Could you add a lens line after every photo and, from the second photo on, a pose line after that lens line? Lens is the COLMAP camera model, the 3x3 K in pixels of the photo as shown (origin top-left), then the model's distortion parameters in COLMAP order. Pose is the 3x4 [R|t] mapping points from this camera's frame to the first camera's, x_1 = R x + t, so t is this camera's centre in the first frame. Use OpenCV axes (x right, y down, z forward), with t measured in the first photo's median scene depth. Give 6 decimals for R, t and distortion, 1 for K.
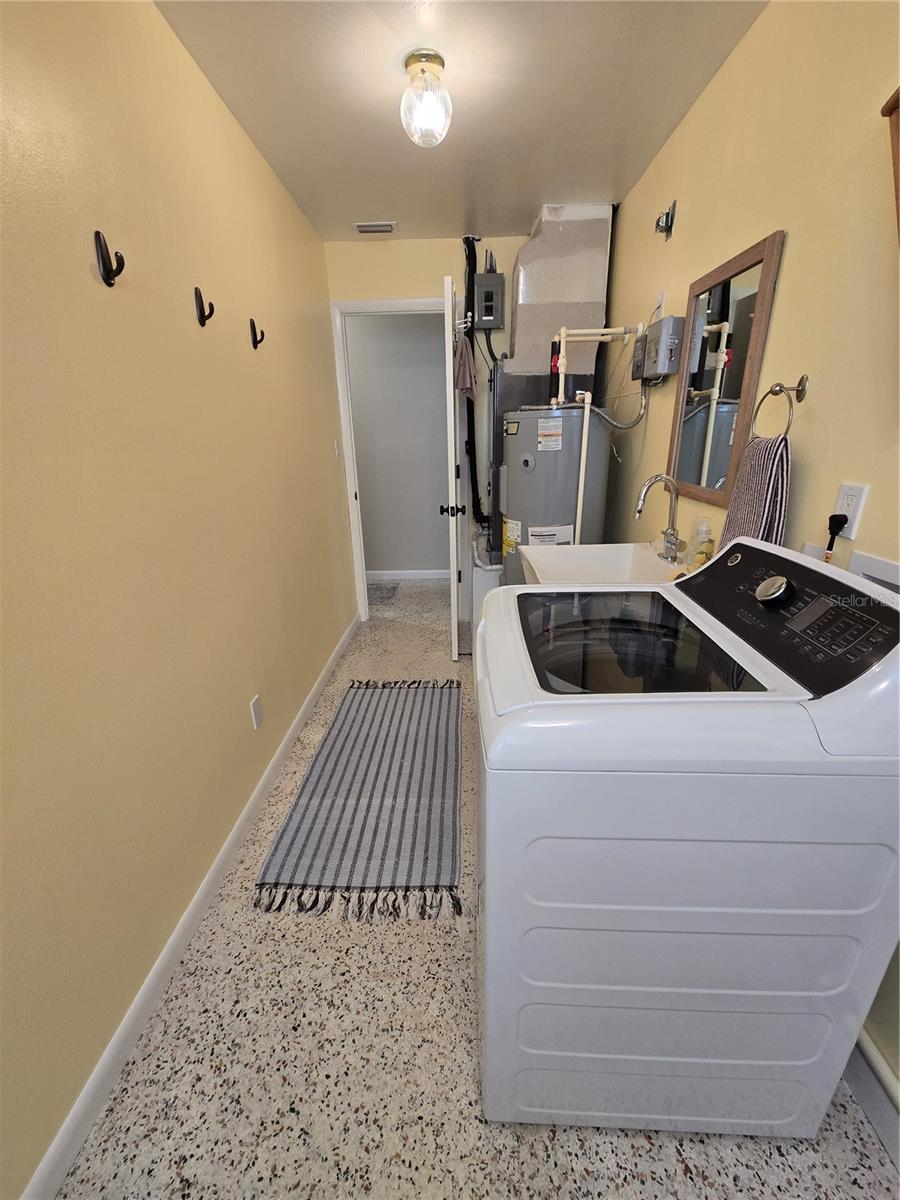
lens RADIAL K [[484.2, 0, 445.8], [0, 484.2, 603.8], [0, 0, 1]] dist [-0.000018, 0.000229]
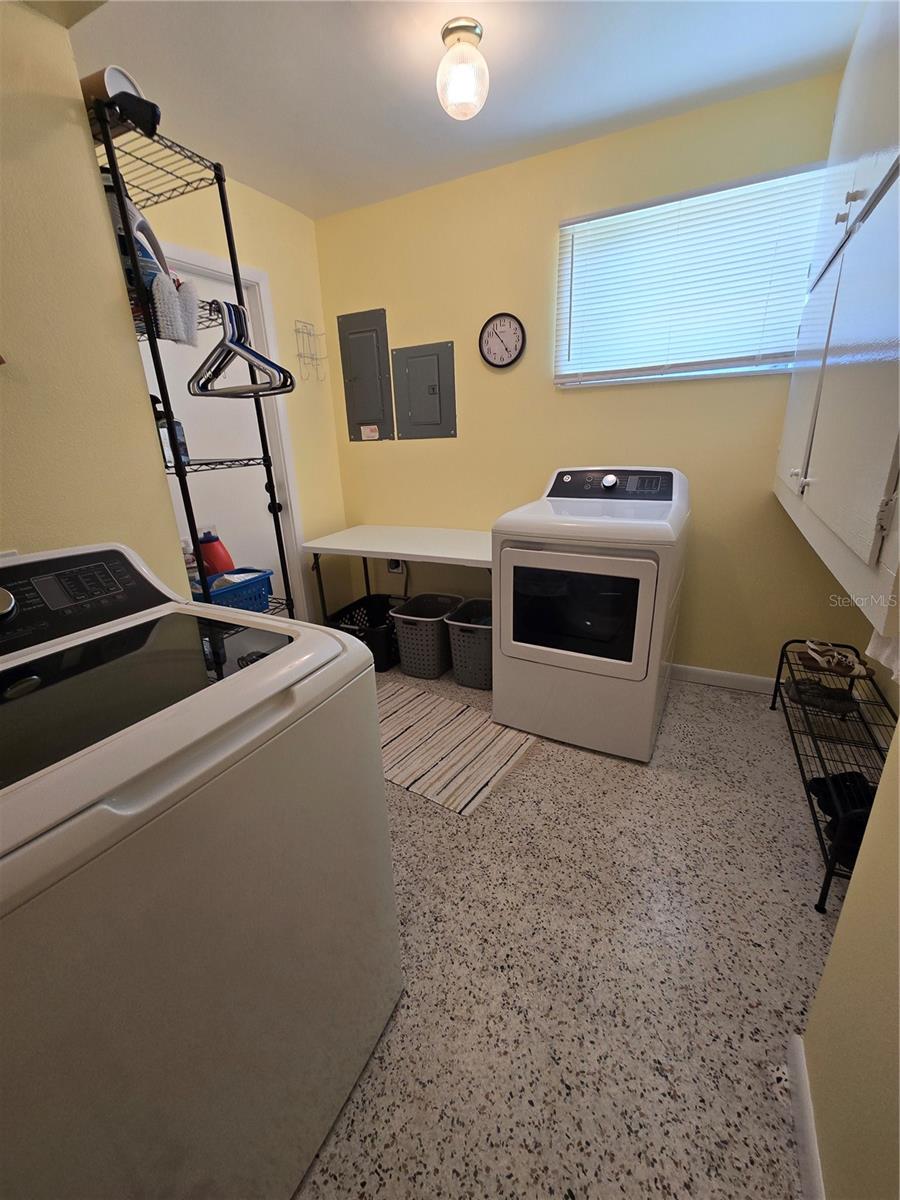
lens RADIAL K [[484.2, 0, 446.9], [0, 484.2, 596.8], [0, 0, 1]] dist [-0.000018, 0.000229]
pose [[-0.900733, -0.086105, 0.425753, -0.416951], [0.195992, 0.794147, 0.575254, -0.344064], [-0.387643, 0.601595, -0.698439, 1.152134]]
